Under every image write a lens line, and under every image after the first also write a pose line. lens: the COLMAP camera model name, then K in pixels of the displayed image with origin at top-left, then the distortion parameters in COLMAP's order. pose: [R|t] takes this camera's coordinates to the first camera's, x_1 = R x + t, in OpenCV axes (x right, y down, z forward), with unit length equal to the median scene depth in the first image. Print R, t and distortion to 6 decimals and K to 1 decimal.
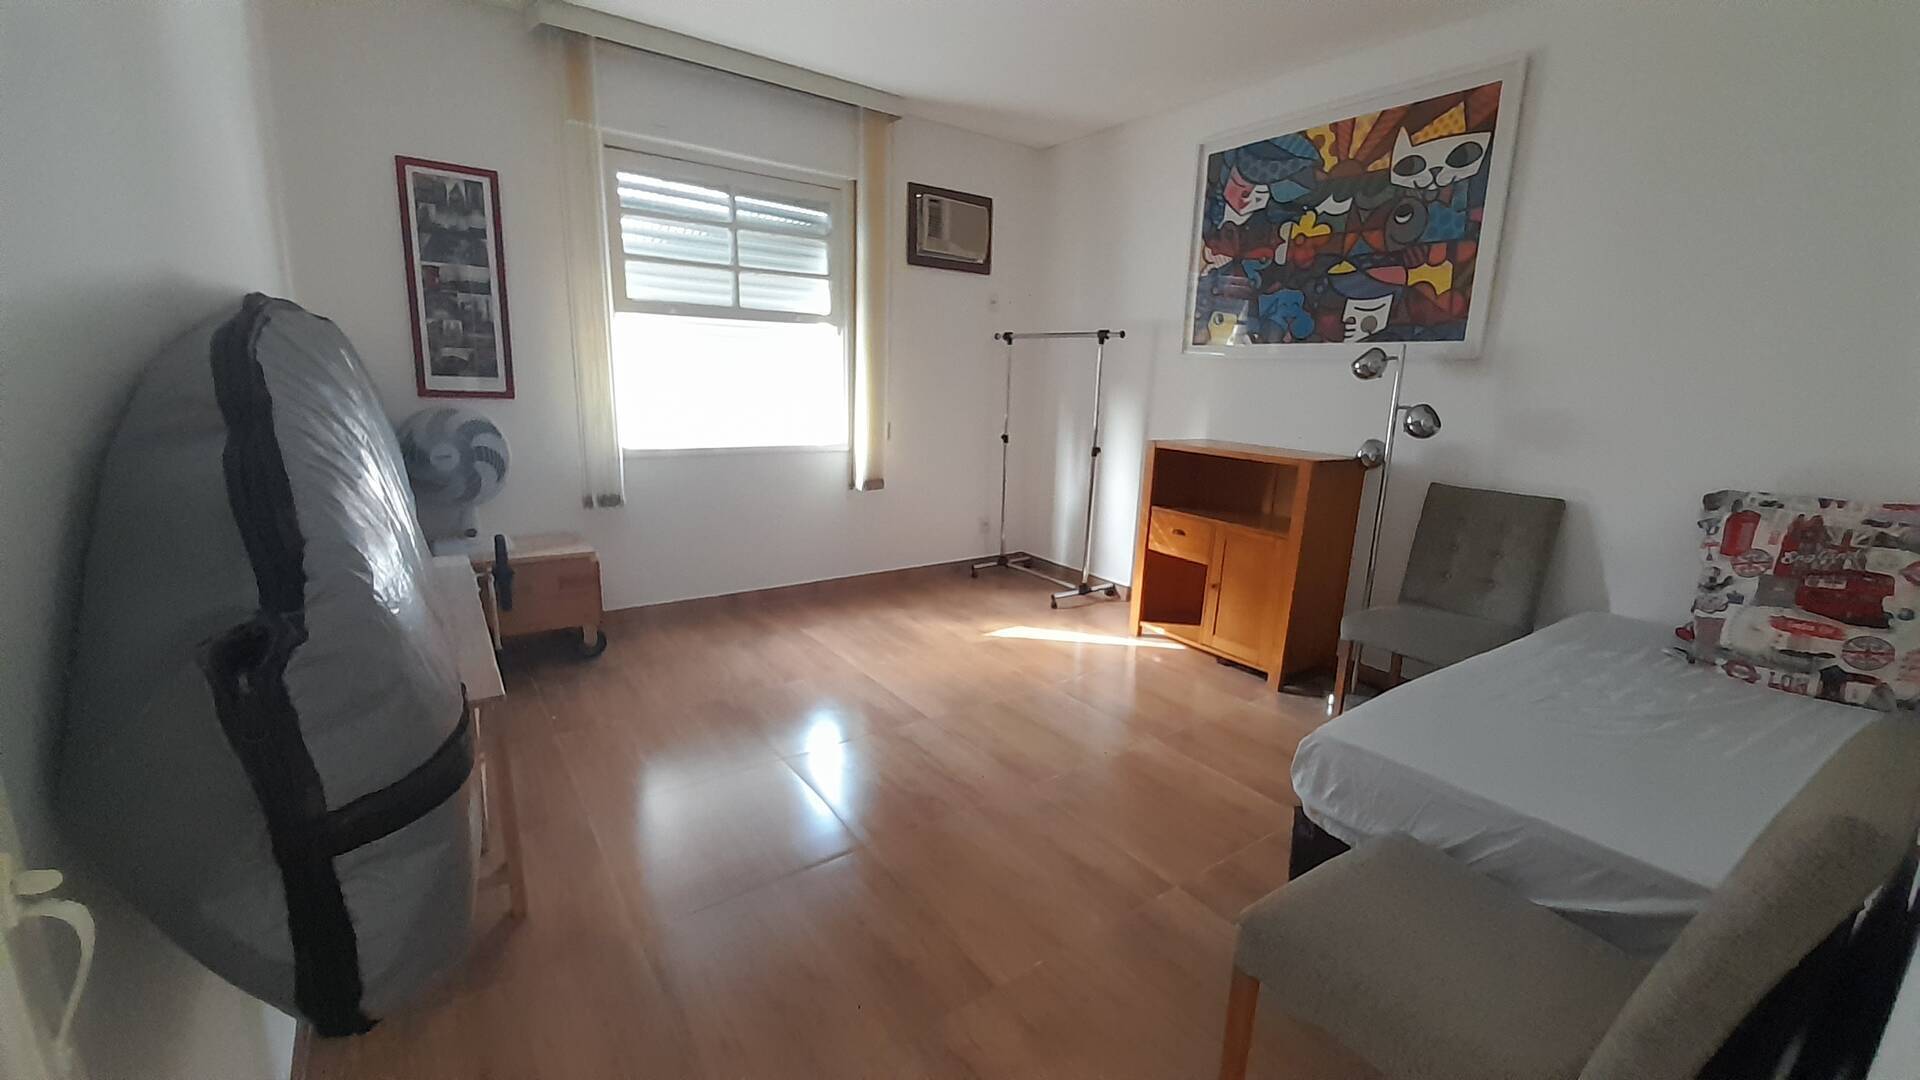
lens RADIAL K [[765.0, 0, 989.3], [0, 765.0, 535.7], [0, 0, 1]] dist [0.022215, -0.019190]
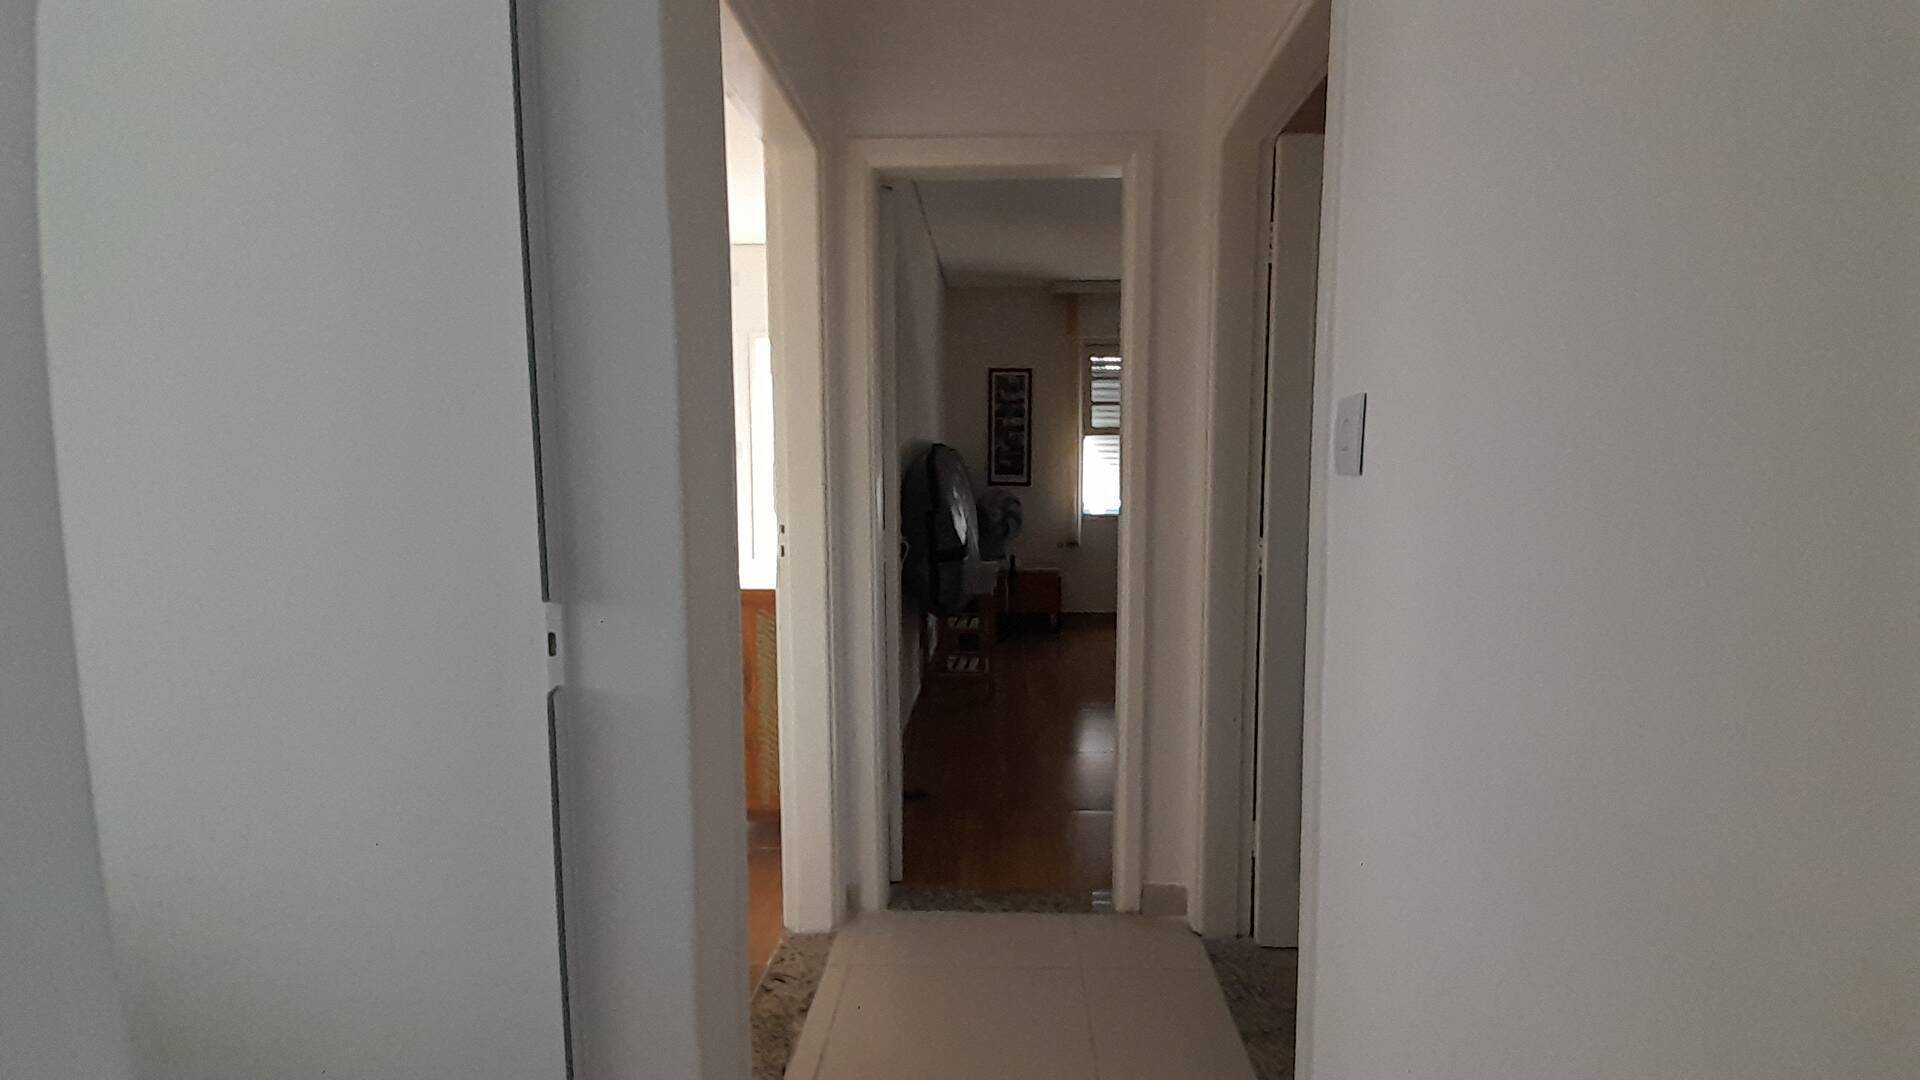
lens RADIAL K [[765.0, 0, 989.3], [0, 765.0, 535.7], [0, 0, 1]] dist [0.022215, -0.019190]
pose [[0.790274, 0.015816, -0.612549, 0.447947], [-0.096224, 0.990467, -0.098569, 0.135670], [0.605151, 0.136838, 0.784262, -0.497239]]
